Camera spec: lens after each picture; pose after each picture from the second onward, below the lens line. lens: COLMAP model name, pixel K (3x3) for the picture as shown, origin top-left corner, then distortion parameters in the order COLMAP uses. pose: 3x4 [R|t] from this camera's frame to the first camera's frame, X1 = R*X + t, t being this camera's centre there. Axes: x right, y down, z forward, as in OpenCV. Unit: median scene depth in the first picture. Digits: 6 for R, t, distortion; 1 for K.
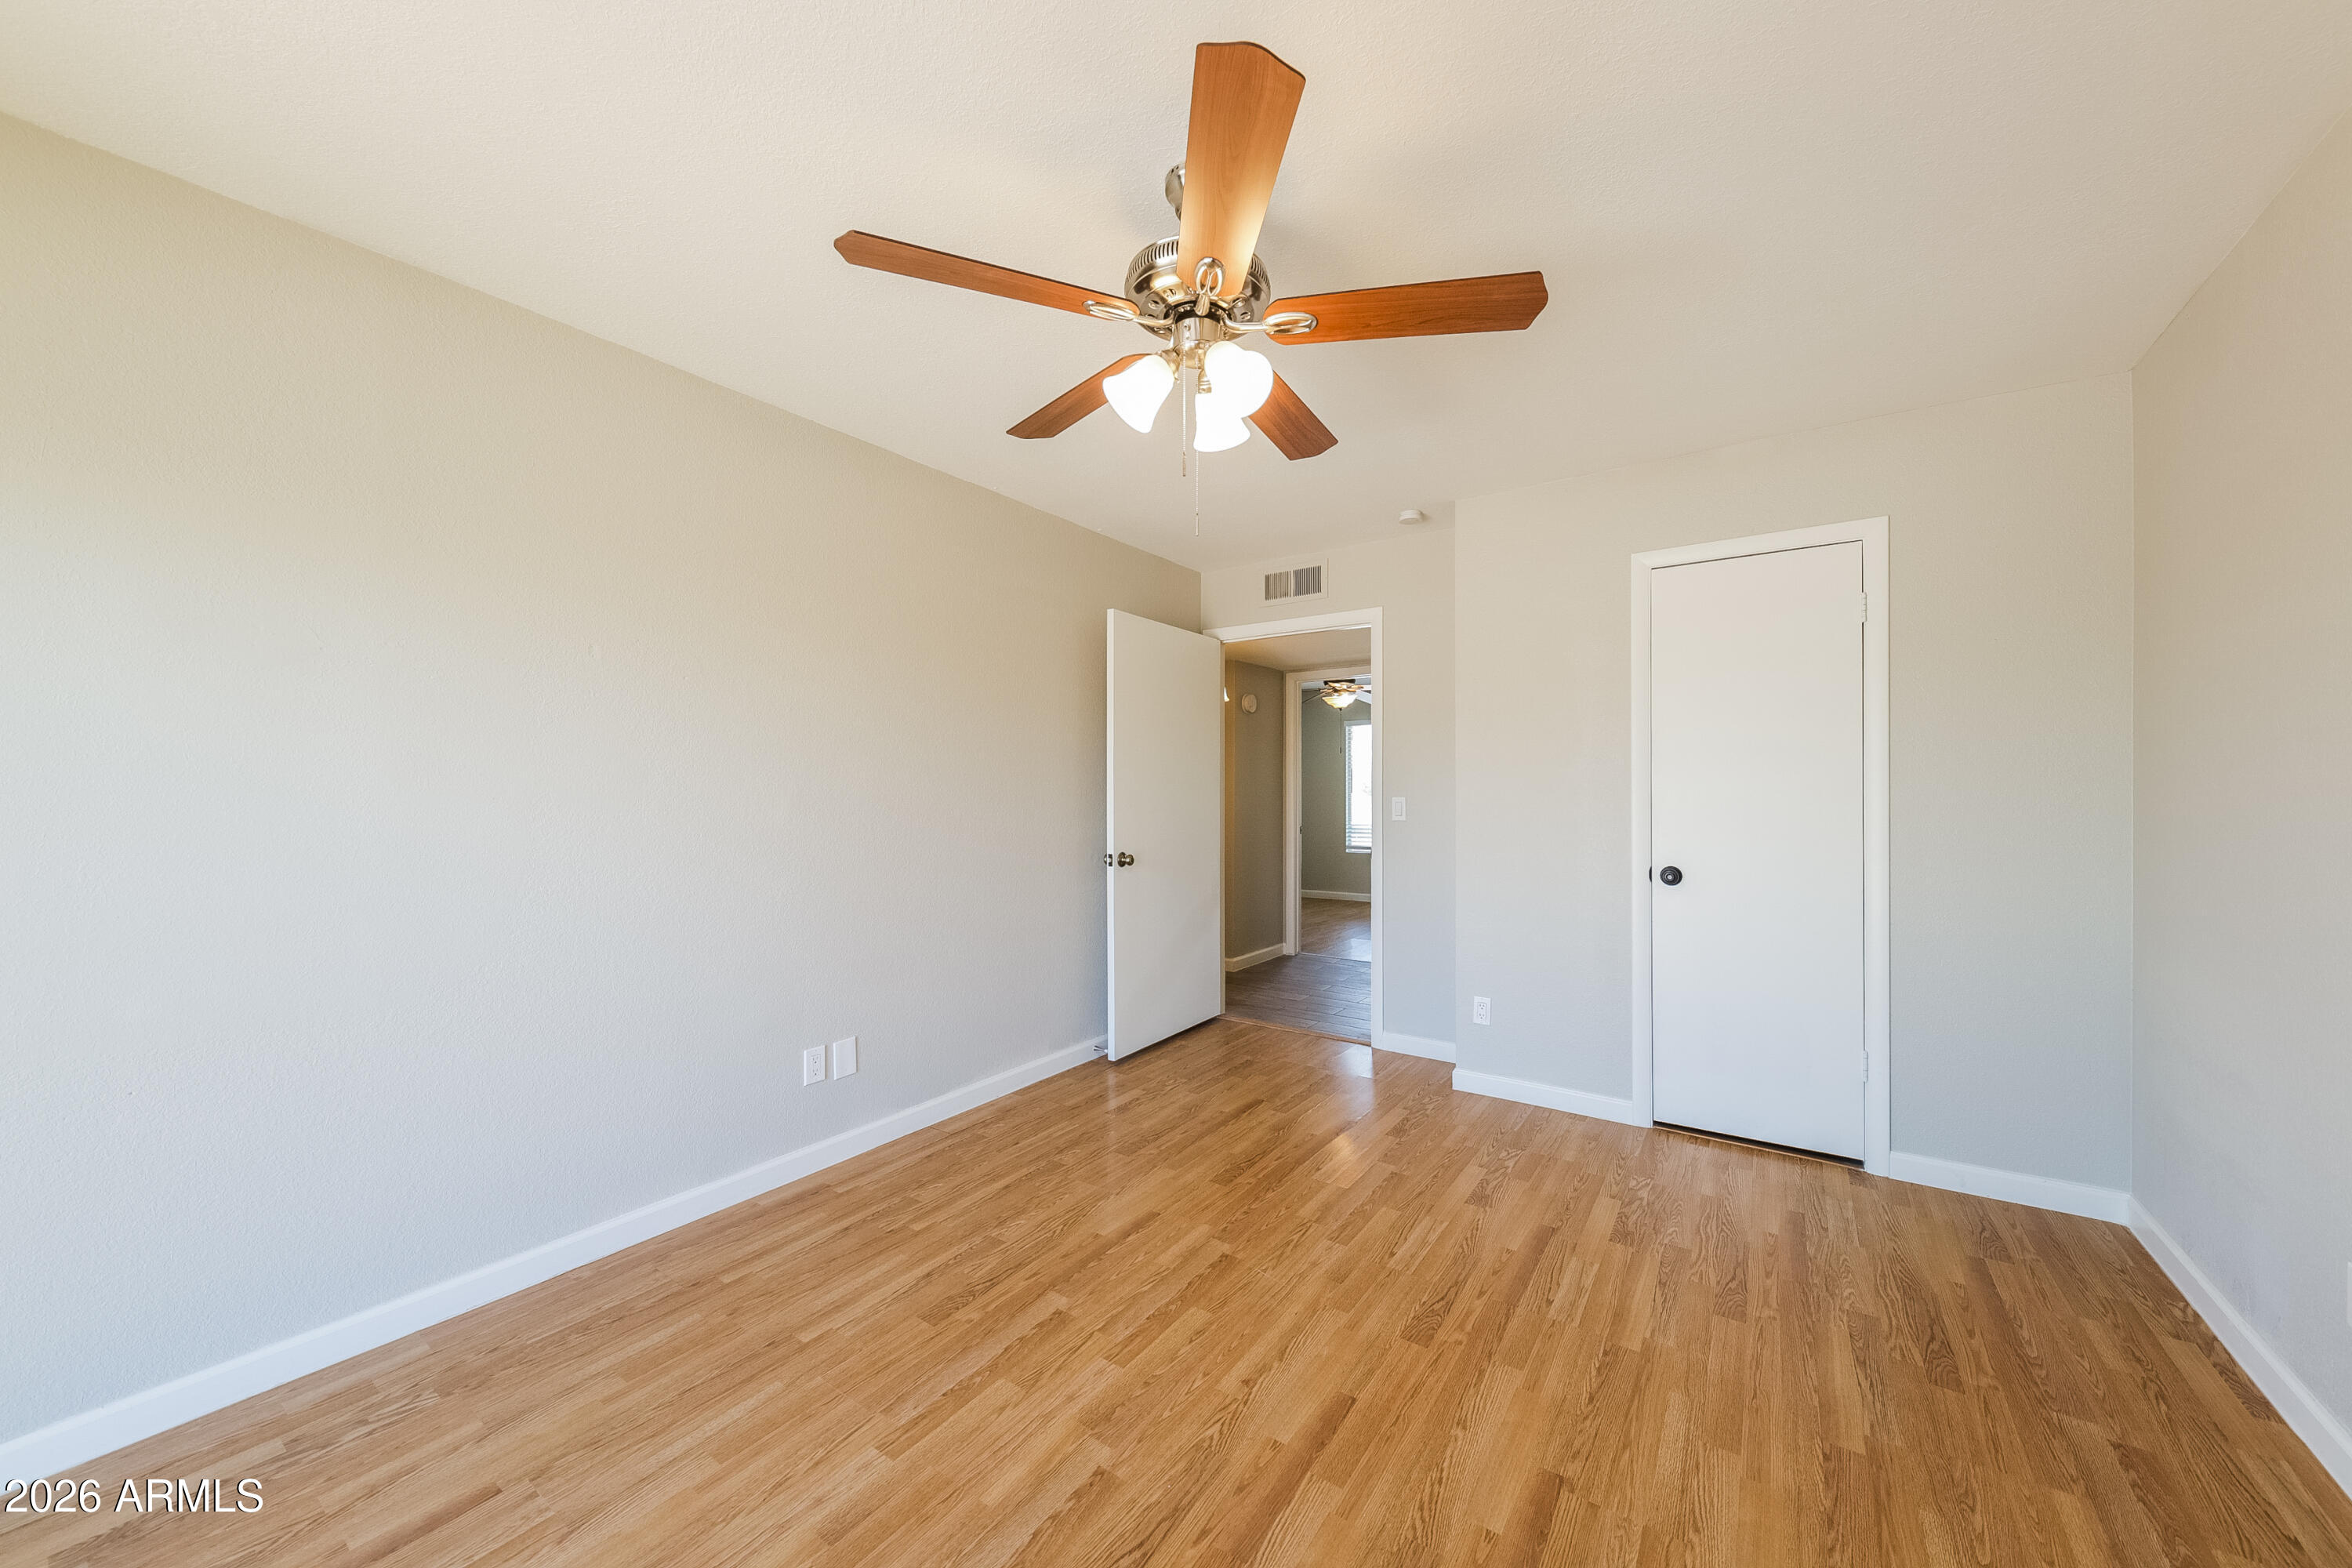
lens RADIAL K [[825.4, 0, 1178.3], [0, 825.4, 787.9], [0, 0, 1]] dist [0.000290, 0.000067]
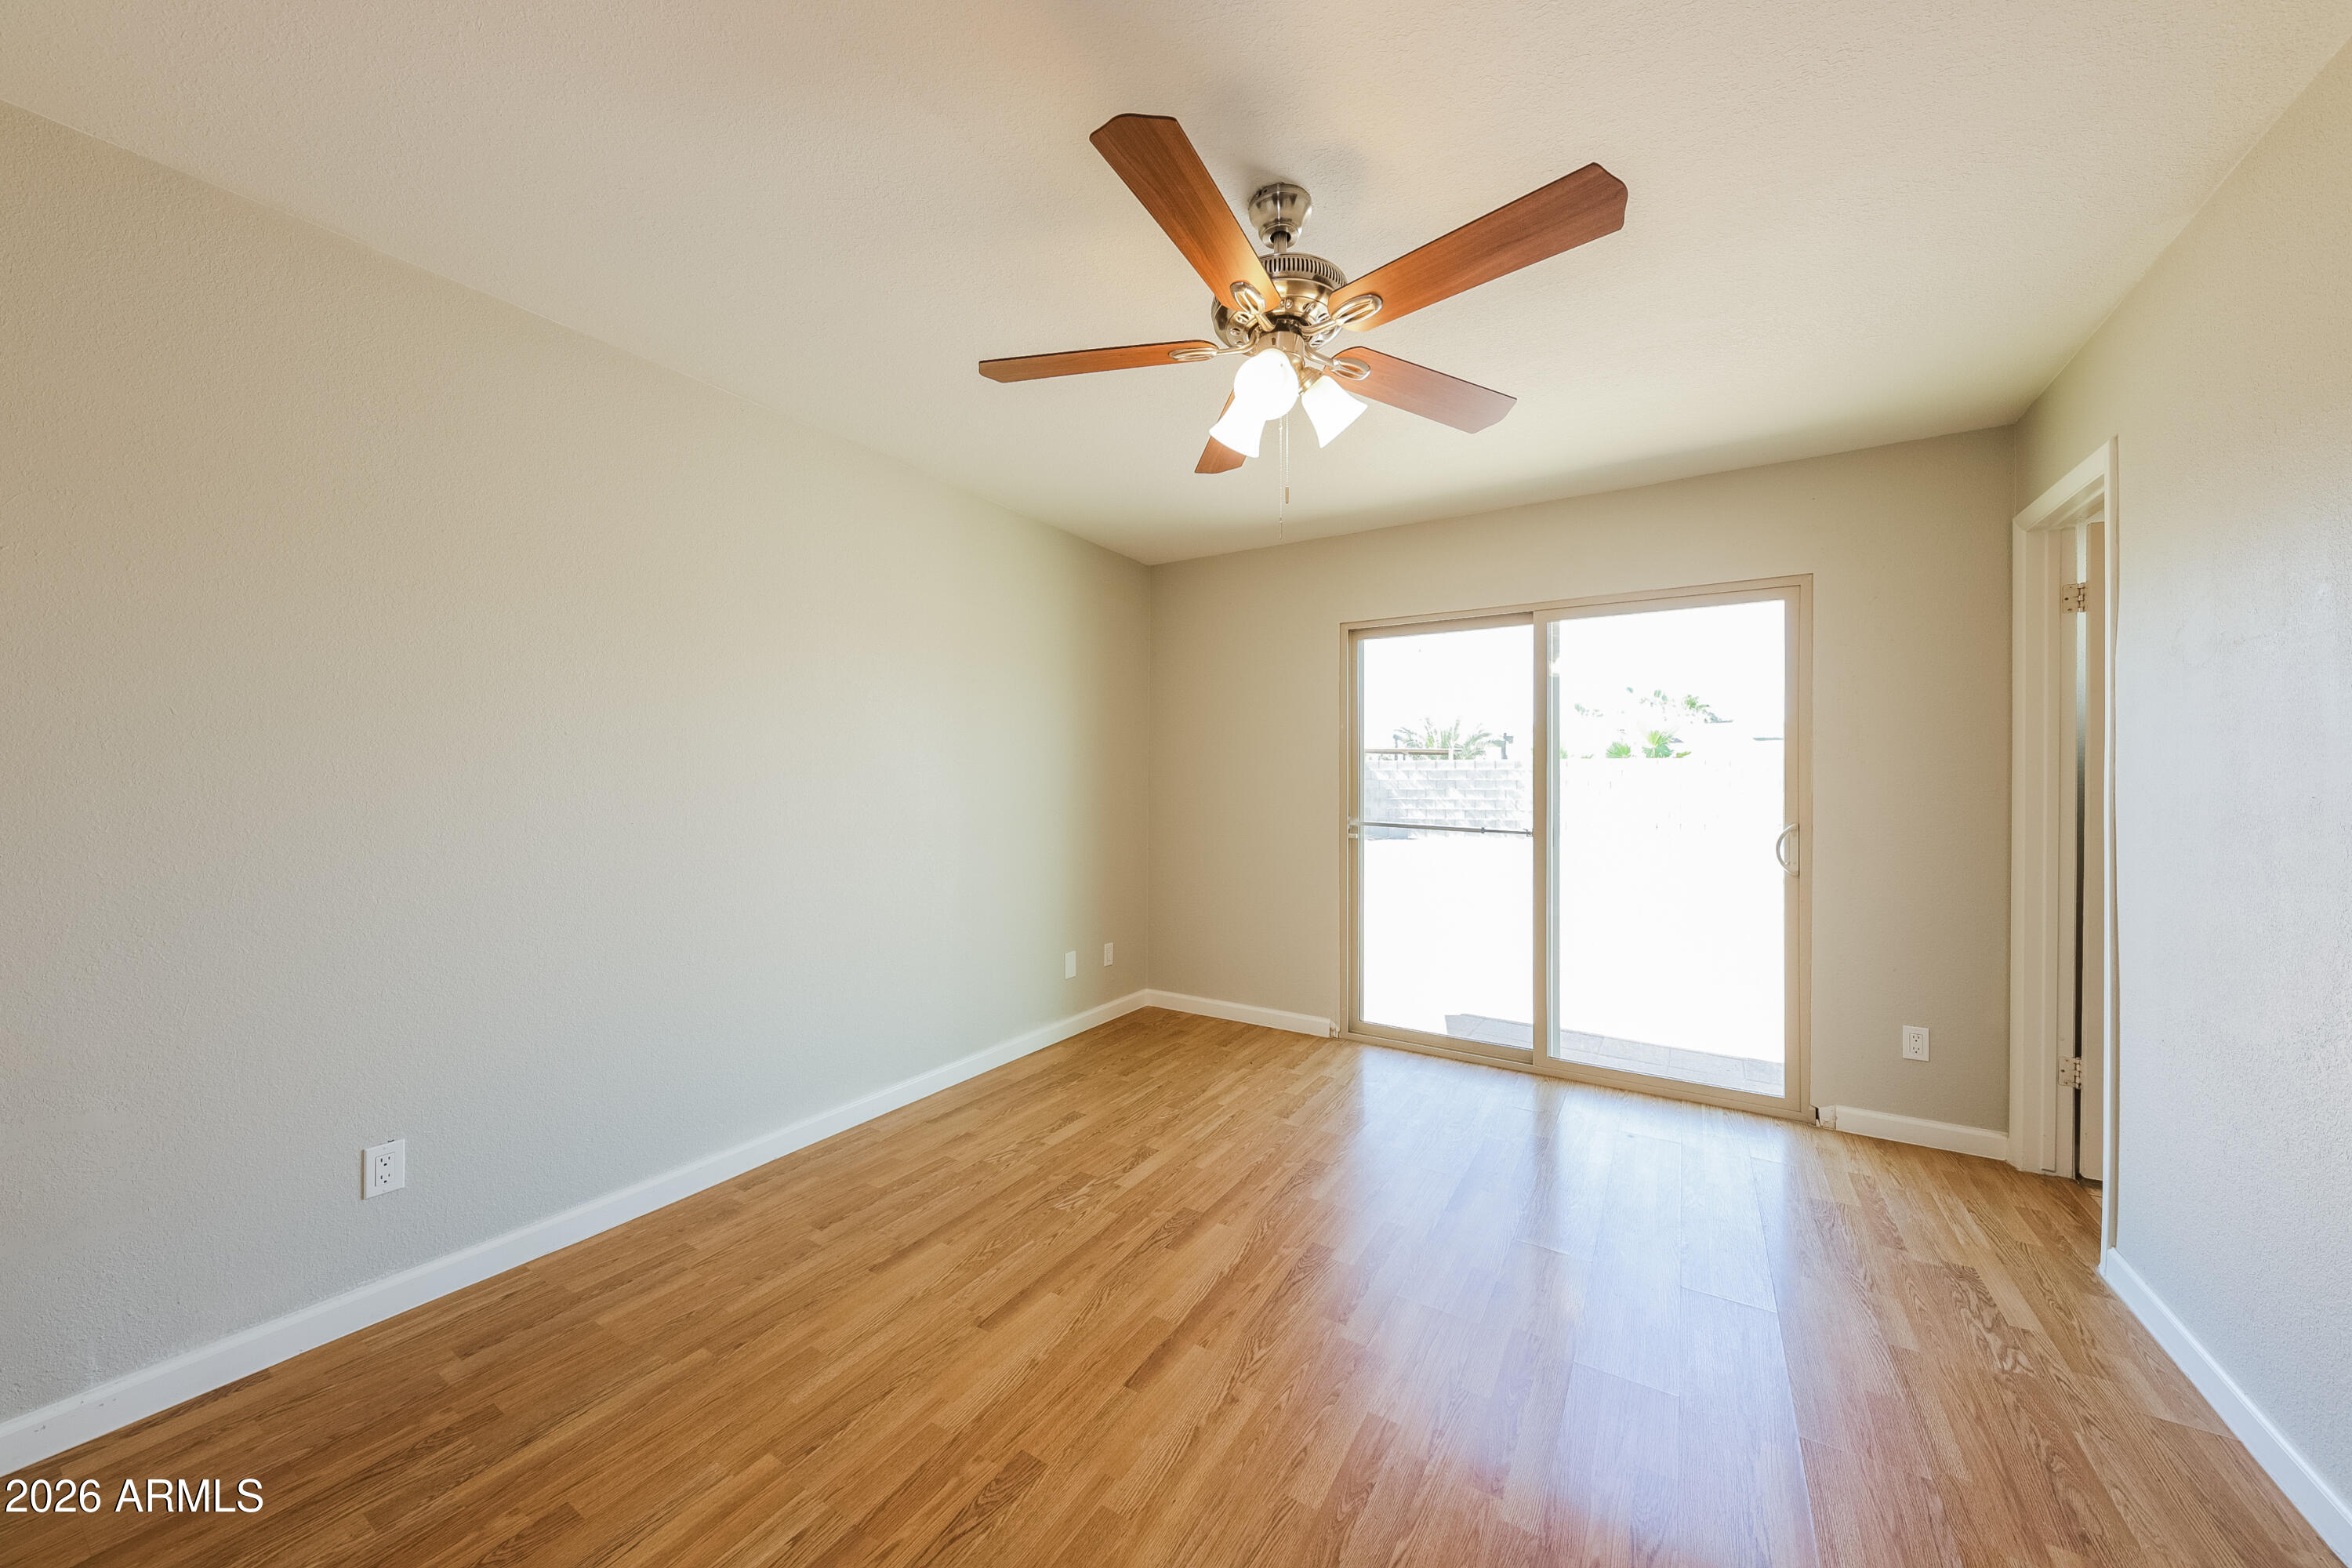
lens RADIAL K [[825.4, 0, 1175.2], [0, 825.4, 786.4], [0, 0, 1]] dist [0.000290, 0.000067]
pose [[-0.997308, -0.002428, -0.073283, 0.222882], [-0.002306, 0.999996, -0.001738, 0.010759], [0.073287, -0.001565, -0.997310, 1.958942]]
